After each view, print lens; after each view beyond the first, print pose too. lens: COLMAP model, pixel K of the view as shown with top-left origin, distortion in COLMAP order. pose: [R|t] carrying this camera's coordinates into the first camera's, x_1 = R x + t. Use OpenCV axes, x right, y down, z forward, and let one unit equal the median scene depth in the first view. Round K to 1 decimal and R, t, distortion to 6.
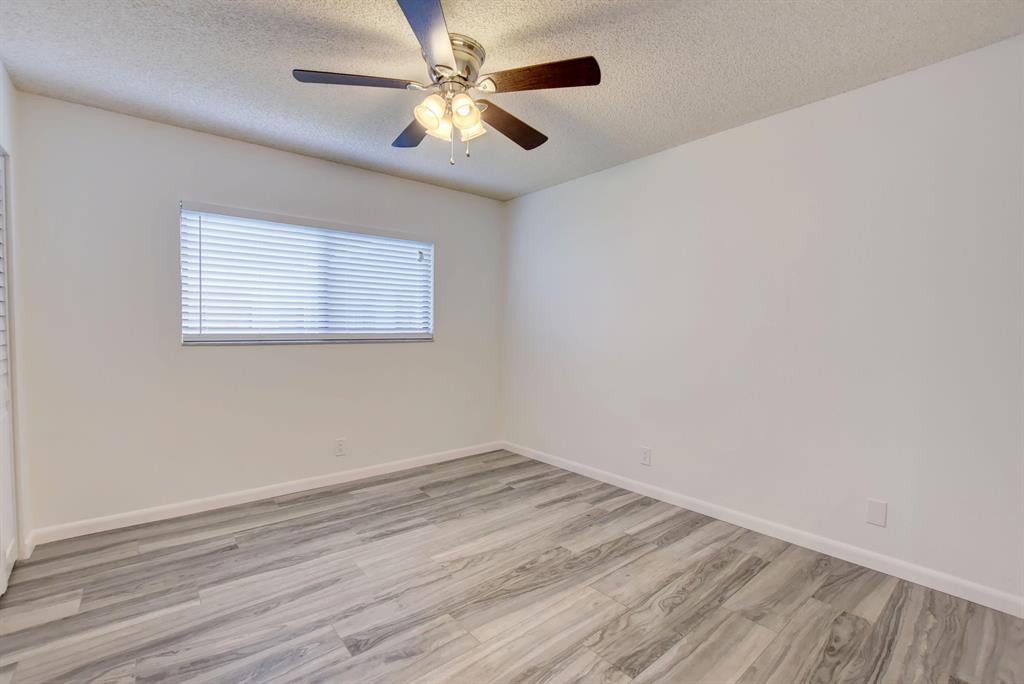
lens RADIAL K [[452.0, 0, 515.6], [0, 452.0, 344.1], [0, 0, 1]] dist [-0.029153, 0.000544]
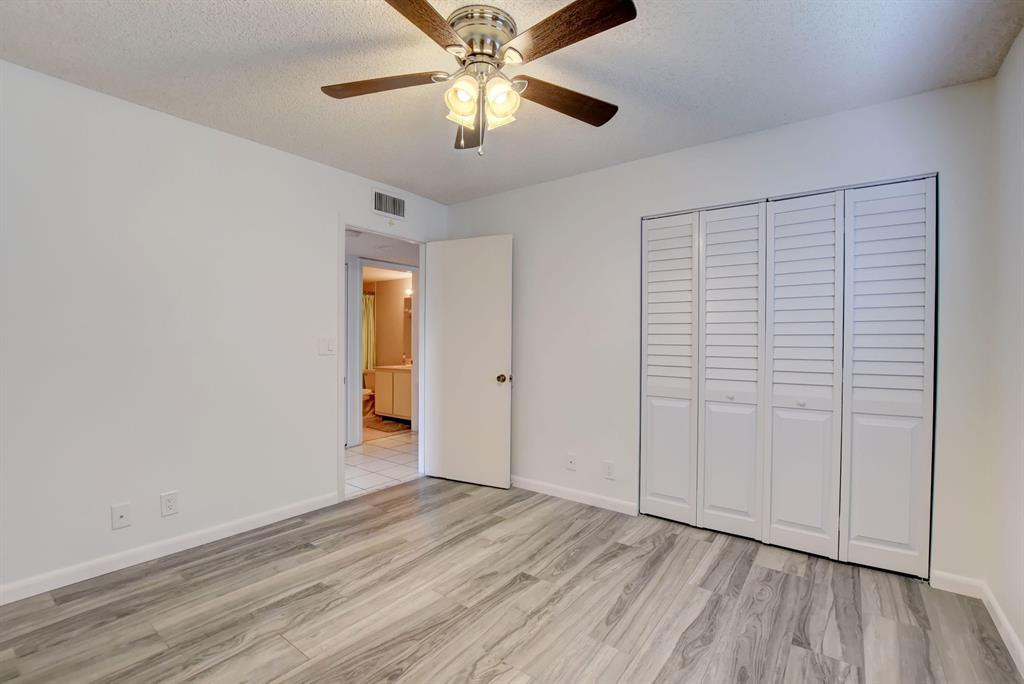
lens RADIAL K [[452.0, 0, 515.6], [0, 452.0, 344.1], [0, 0, 1]] dist [-0.029153, 0.000544]
pose [[-0.972670, -0.011247, -0.231919, -0.004902], [-0.021916, 0.998814, 0.043477, -0.073775], [0.231155, 0.047372, -0.971763, 2.015414]]
